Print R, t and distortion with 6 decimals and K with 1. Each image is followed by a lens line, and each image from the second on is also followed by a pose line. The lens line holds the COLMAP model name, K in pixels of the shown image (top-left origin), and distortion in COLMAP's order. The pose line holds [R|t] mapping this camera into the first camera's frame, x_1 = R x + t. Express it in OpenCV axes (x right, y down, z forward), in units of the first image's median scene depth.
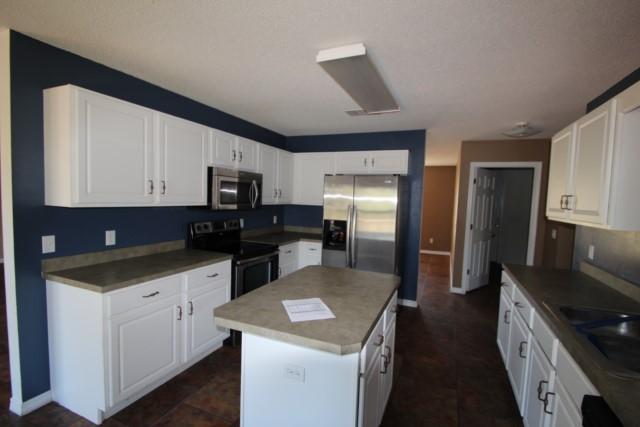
lens RADIAL K [[298.5, 0, 324.0], [0, 298.5, 217.4], [0, 0, 1]] dist [-0.003864, -0.000776]
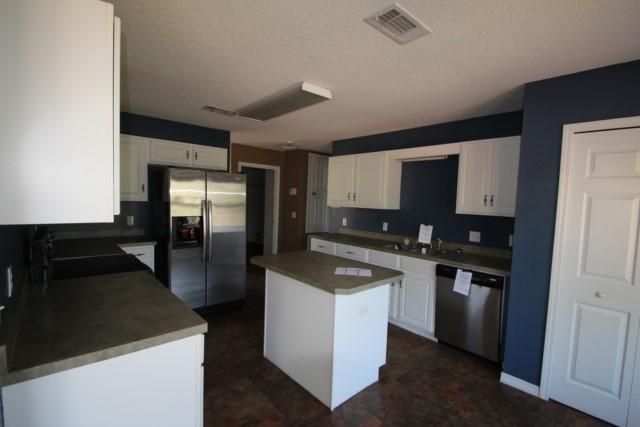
lens RADIAL K [[298.5, 0, 324.1], [0, 298.5, 214.7], [0, 0, 1]] dist [-0.003864, -0.000776]
pose [[0.429273, -0.067416, 0.900655, -0.645933], [0.038732, 0.997667, 0.056217, -0.031875], [-0.902344, 0.010752, 0.430883, 0.210561]]
